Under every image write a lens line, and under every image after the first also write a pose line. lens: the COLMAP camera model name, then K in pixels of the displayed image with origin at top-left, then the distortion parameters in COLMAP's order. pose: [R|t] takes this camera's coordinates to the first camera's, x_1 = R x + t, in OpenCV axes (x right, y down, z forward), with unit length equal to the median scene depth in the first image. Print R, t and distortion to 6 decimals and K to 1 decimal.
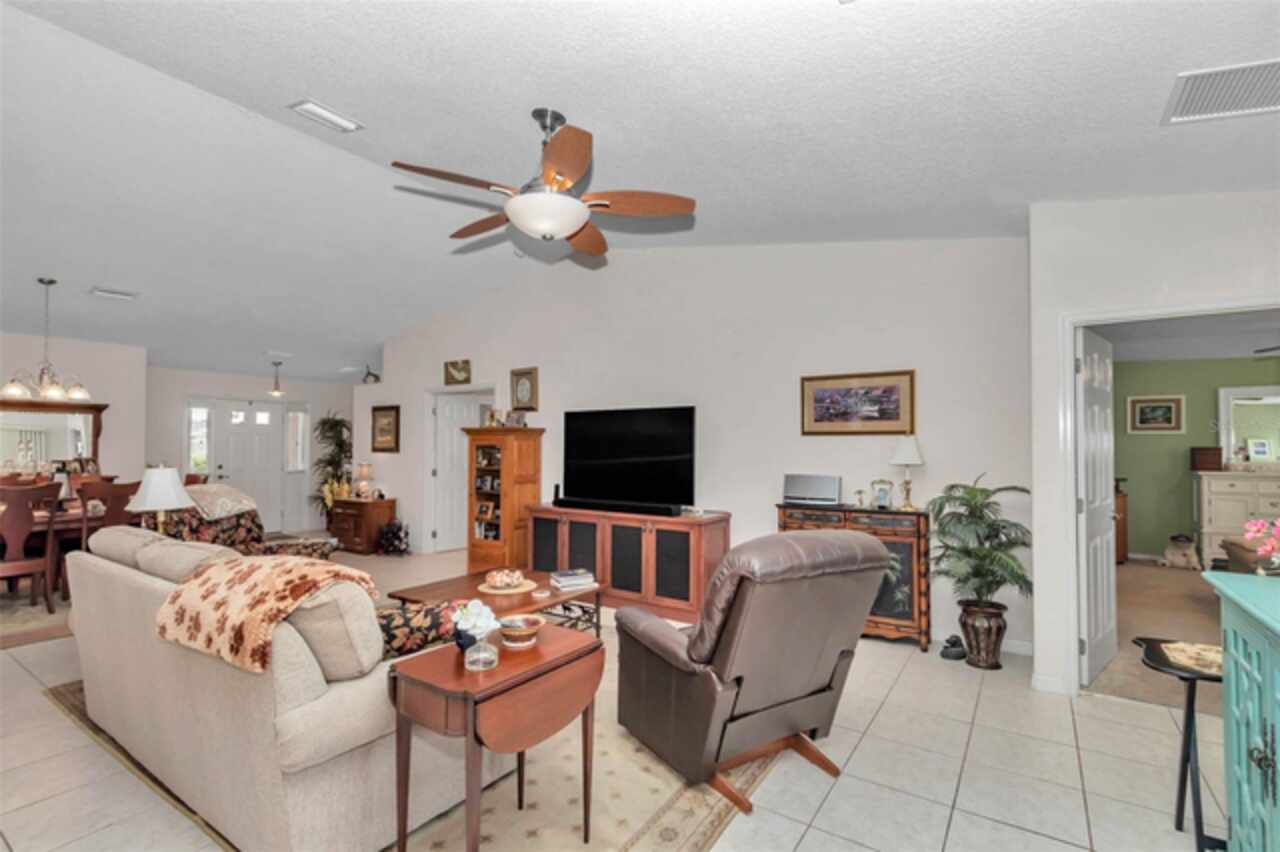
lens RADIAL K [[586.6, 0, 641.4], [0, 586.6, 439.2], [0, 0, 1]] dist [0.007368, -0.001276]
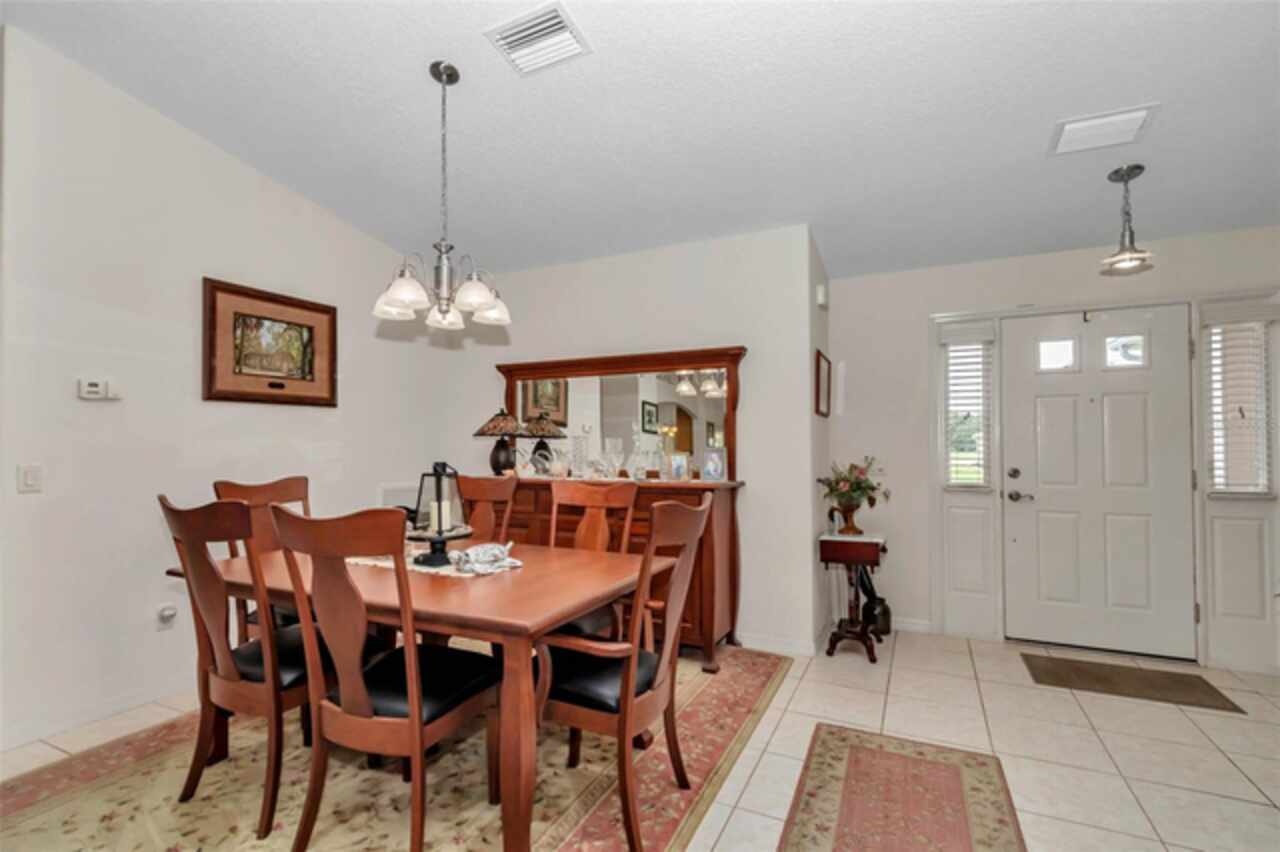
lens RADIAL K [[586.6, 0, 635.5], [0, 586.6, 436.0], [0, 0, 1]] dist [0.007368, -0.001276]
pose [[0.133986, -0.010622, -0.990926, -0.318658], [0.017741, 0.999808, -0.008319, 0.018083], [0.990824, -0.016465, 0.134149, 0.659561]]
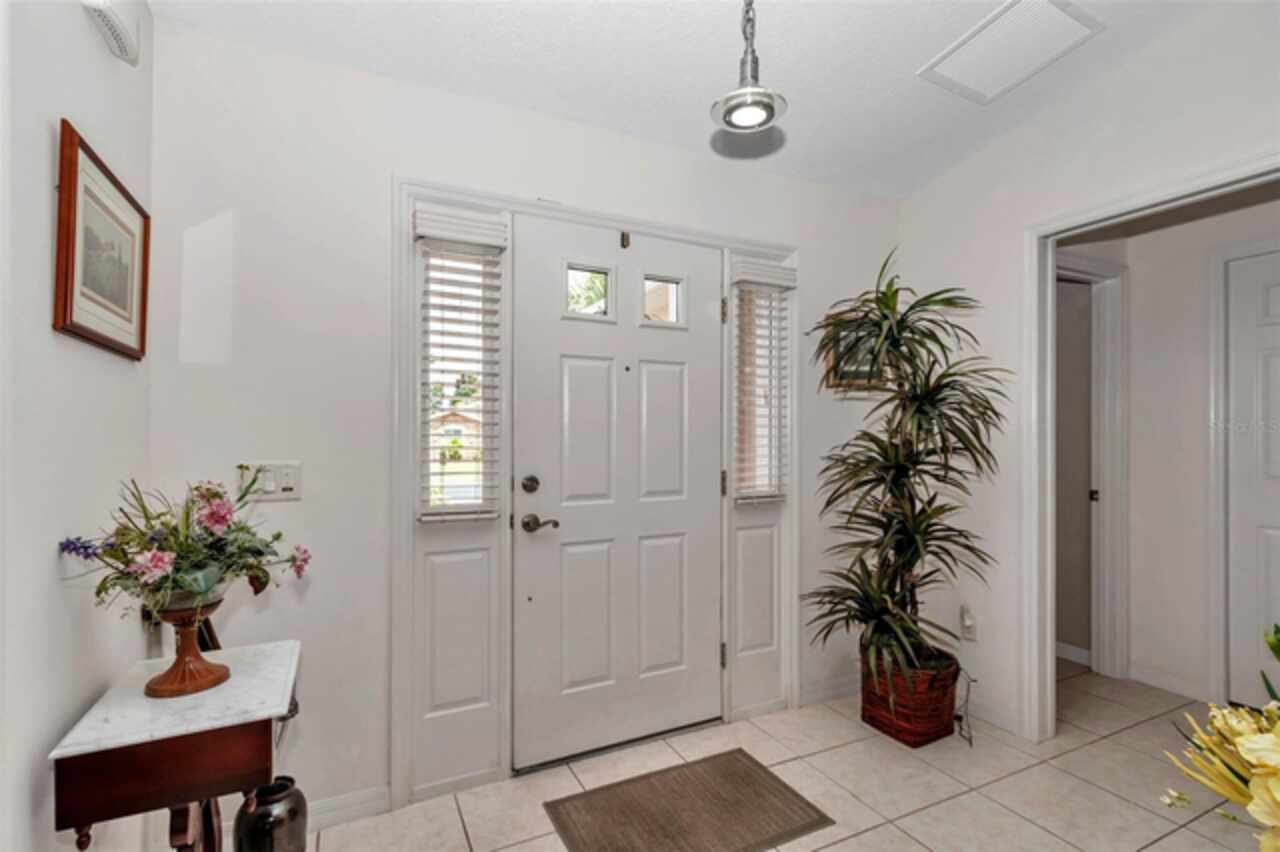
lens RADIAL K [[586.6, 0, 627.1], [0, 586.6, 431.3], [0, 0, 1]] dist [0.007368, -0.001276]
pose [[0.857769, -0.003248, -0.514026, -0.545230], [0.006283, 0.999972, 0.004165, 0.023166], [0.513998, -0.006802, 0.857765, 0.798283]]
